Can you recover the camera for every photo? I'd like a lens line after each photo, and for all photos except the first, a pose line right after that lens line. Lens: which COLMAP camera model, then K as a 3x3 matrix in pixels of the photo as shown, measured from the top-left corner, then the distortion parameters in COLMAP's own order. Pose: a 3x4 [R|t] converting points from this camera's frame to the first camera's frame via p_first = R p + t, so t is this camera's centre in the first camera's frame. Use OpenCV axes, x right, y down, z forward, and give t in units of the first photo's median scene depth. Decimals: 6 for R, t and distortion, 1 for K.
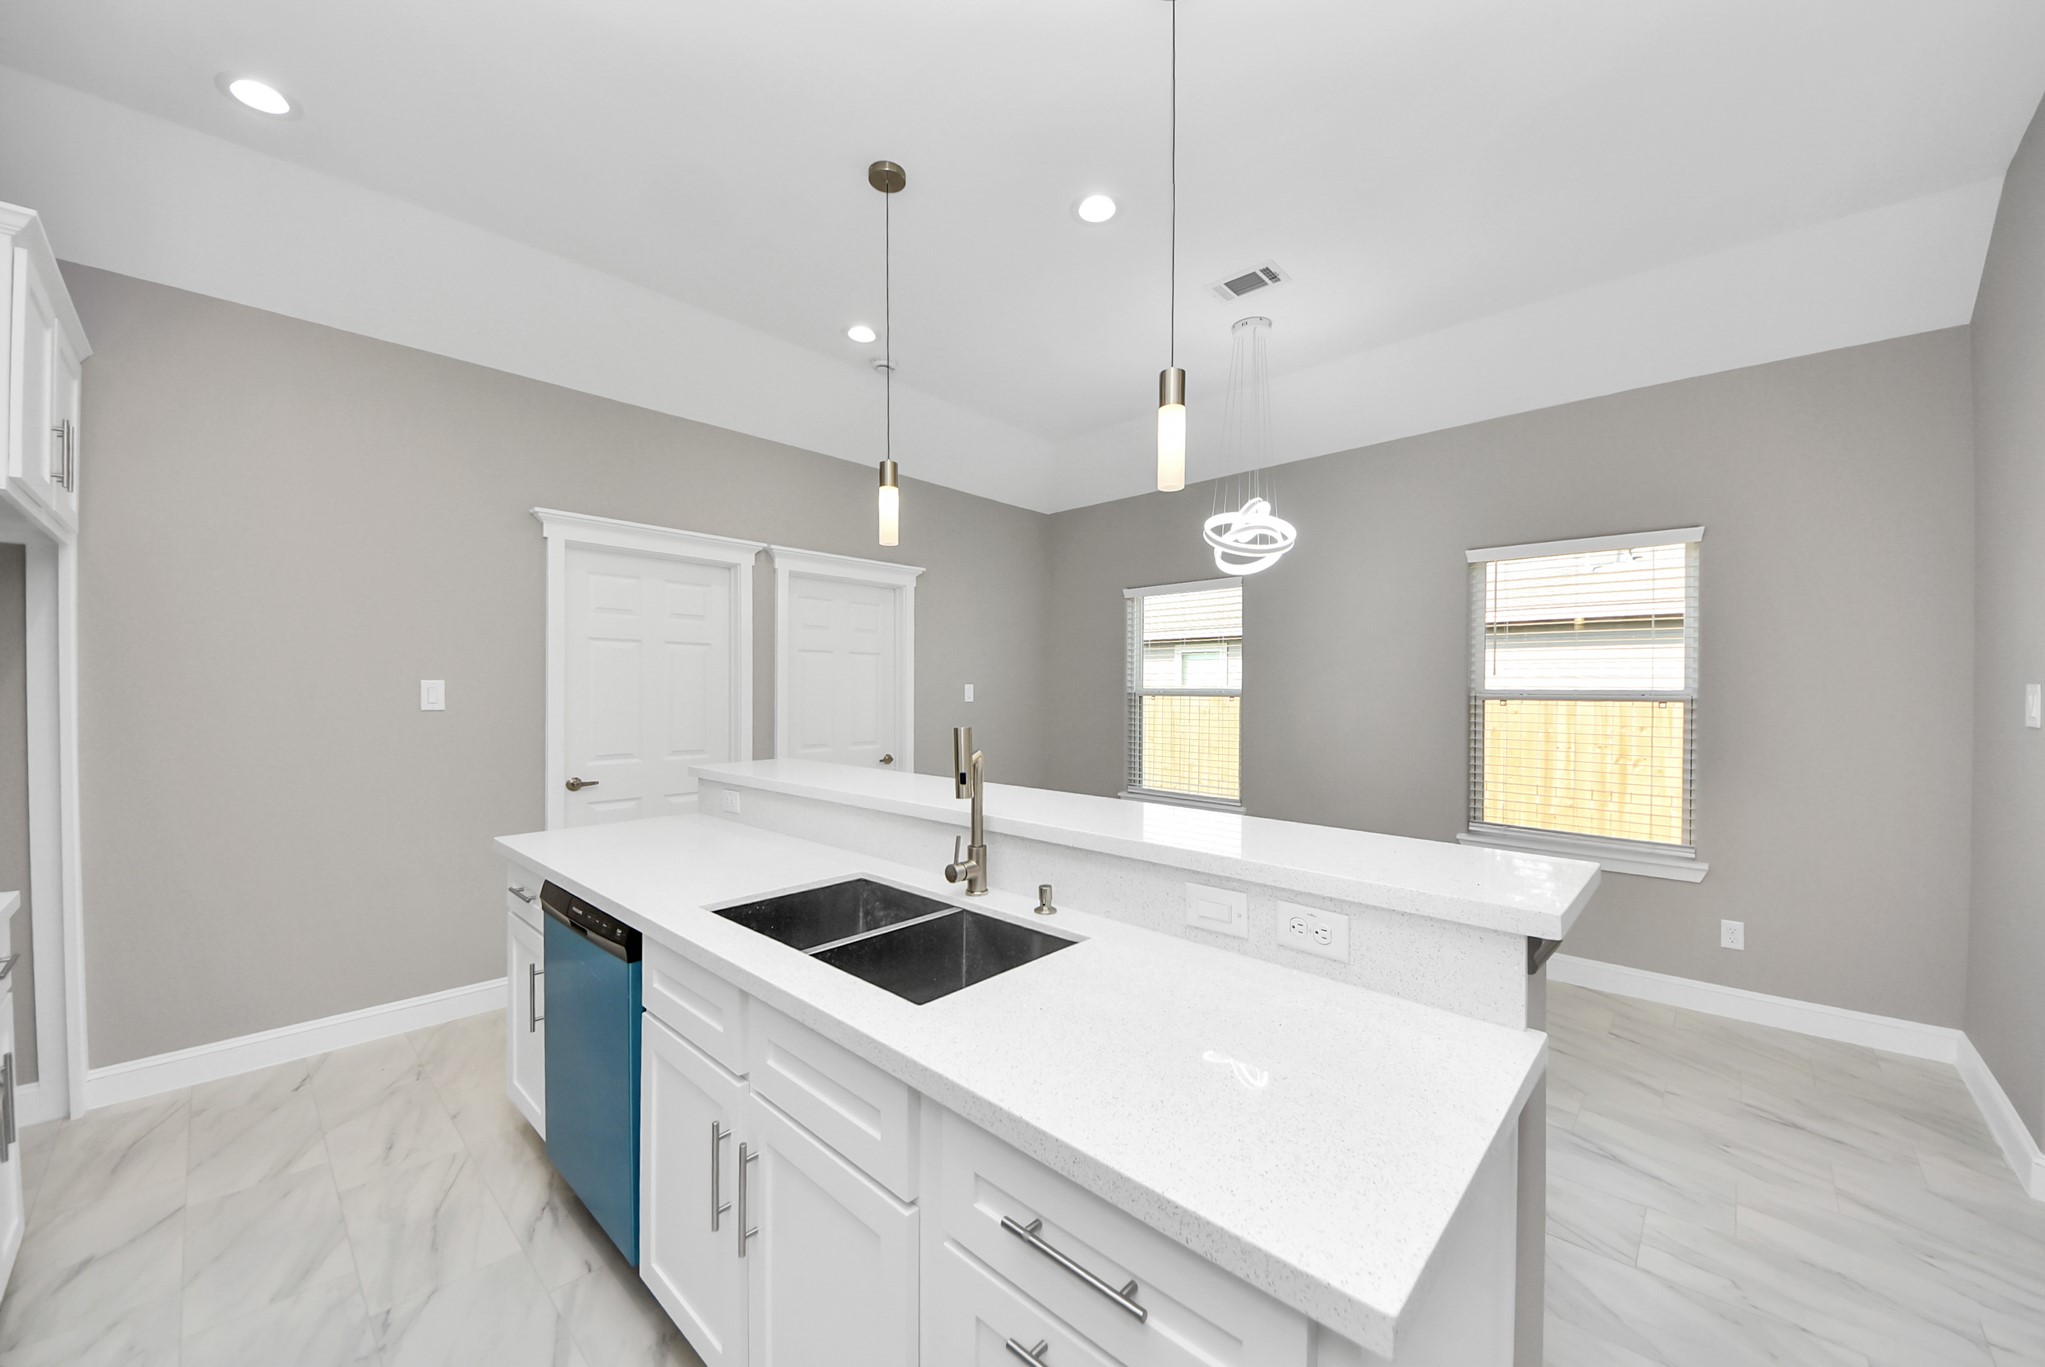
lens RADIAL K [[746.2, 0, 1006.1], [0, 746.2, 683.4], [0, 0, 1]] dist [0.000582, 0.000116]
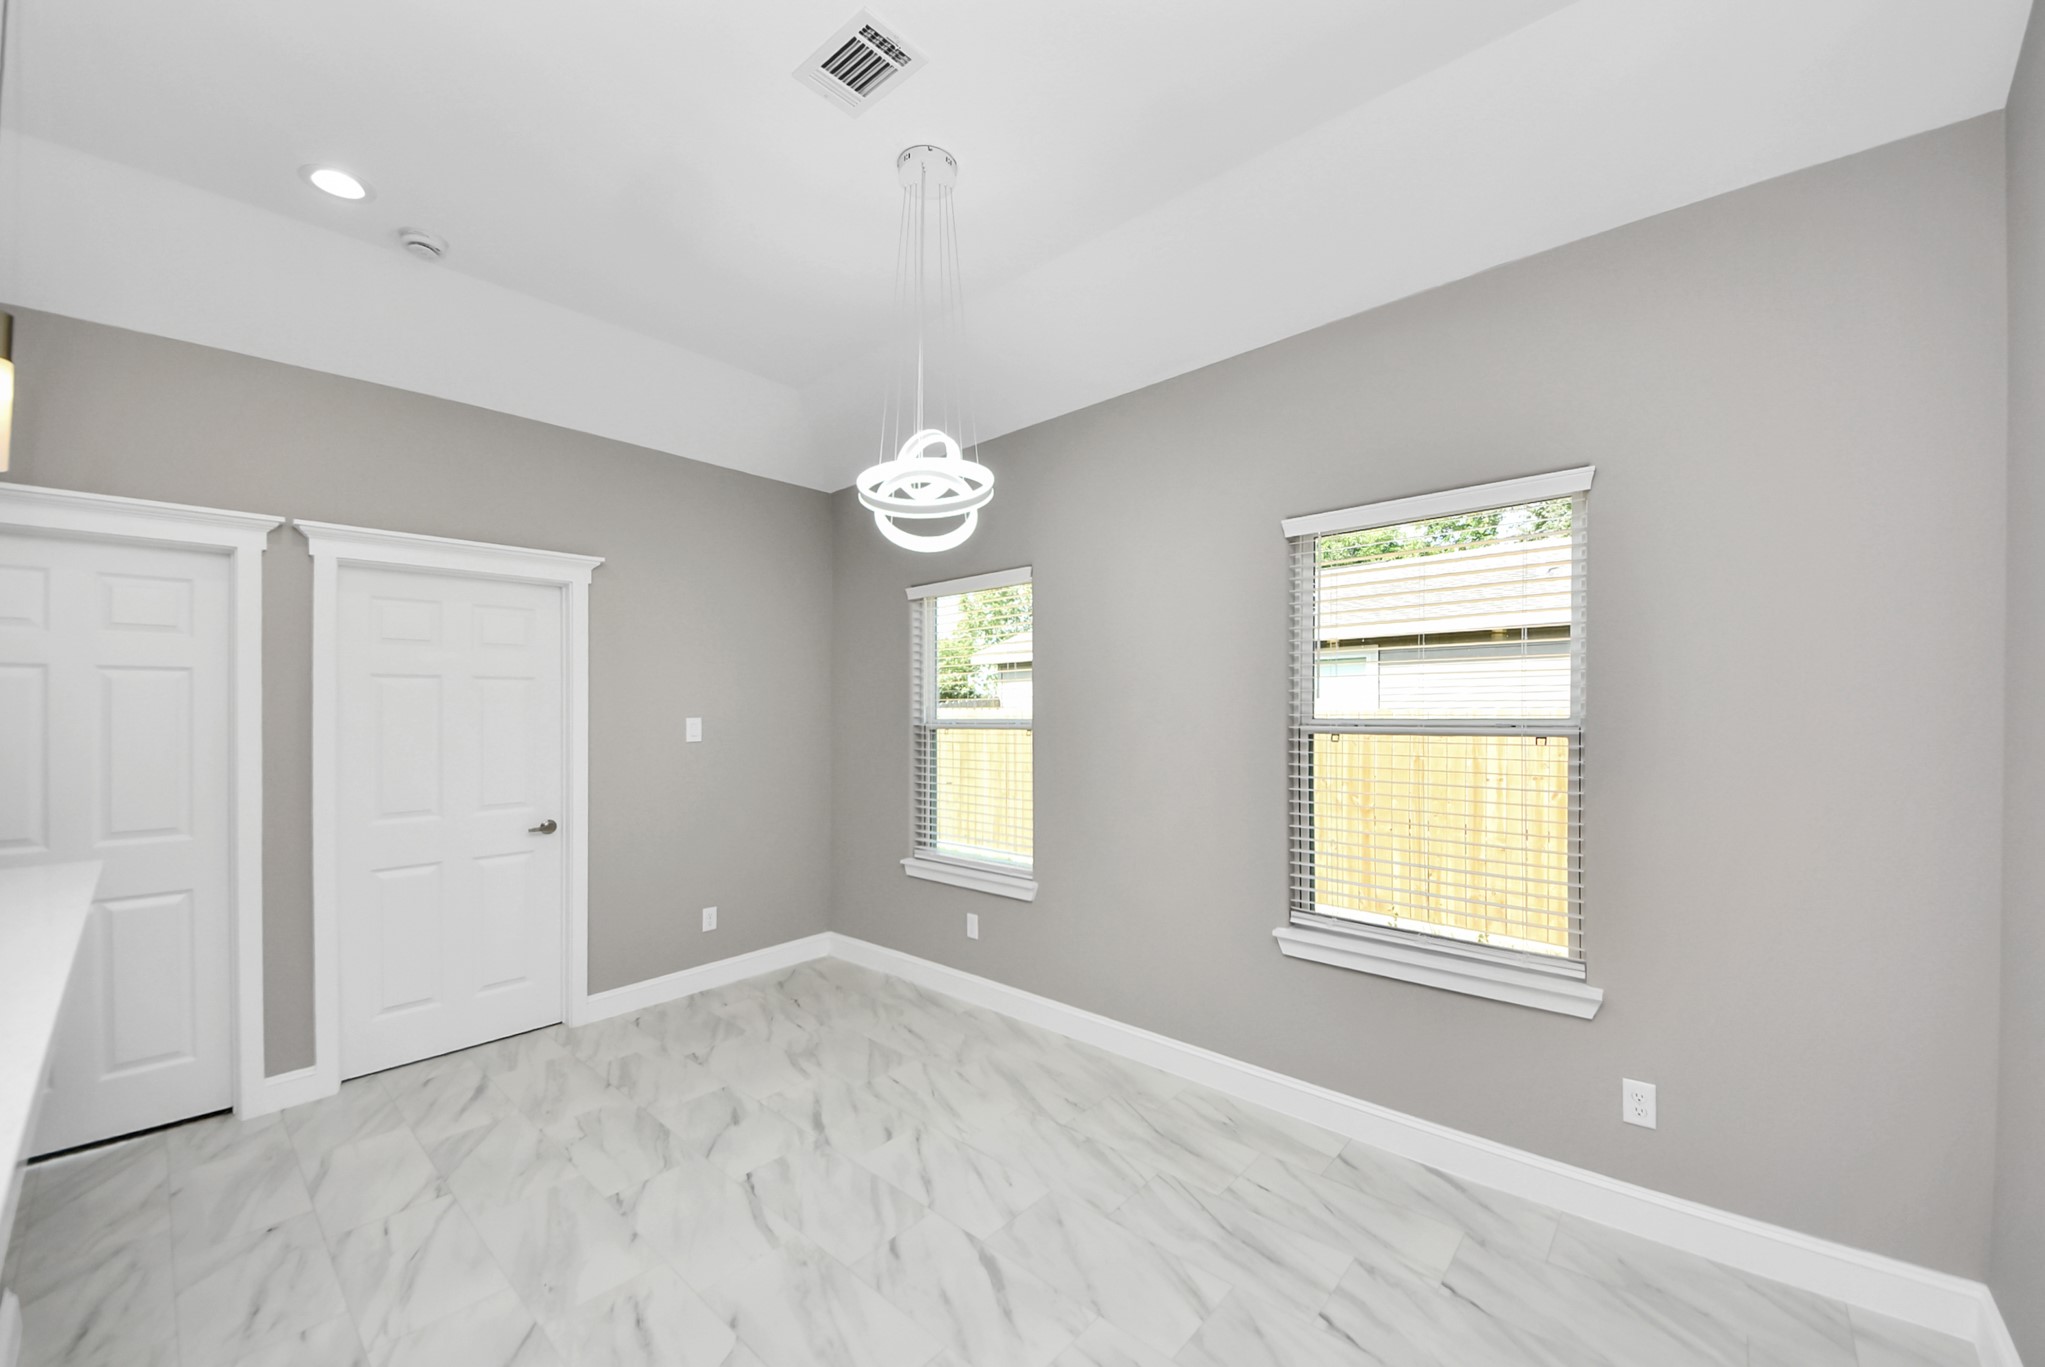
lens RADIAL K [[768.3, 0, 1053.9], [0, 768.3, 696.6], [0, 0, 1]] dist [0.001012, -0.000514]
pose [[0.997677, -0.015211, 0.066406, 0.337374], [0.015767, 0.999845, -0.007862, -0.011331], [-0.066276, 0.008891, 0.997762, 0.289924]]
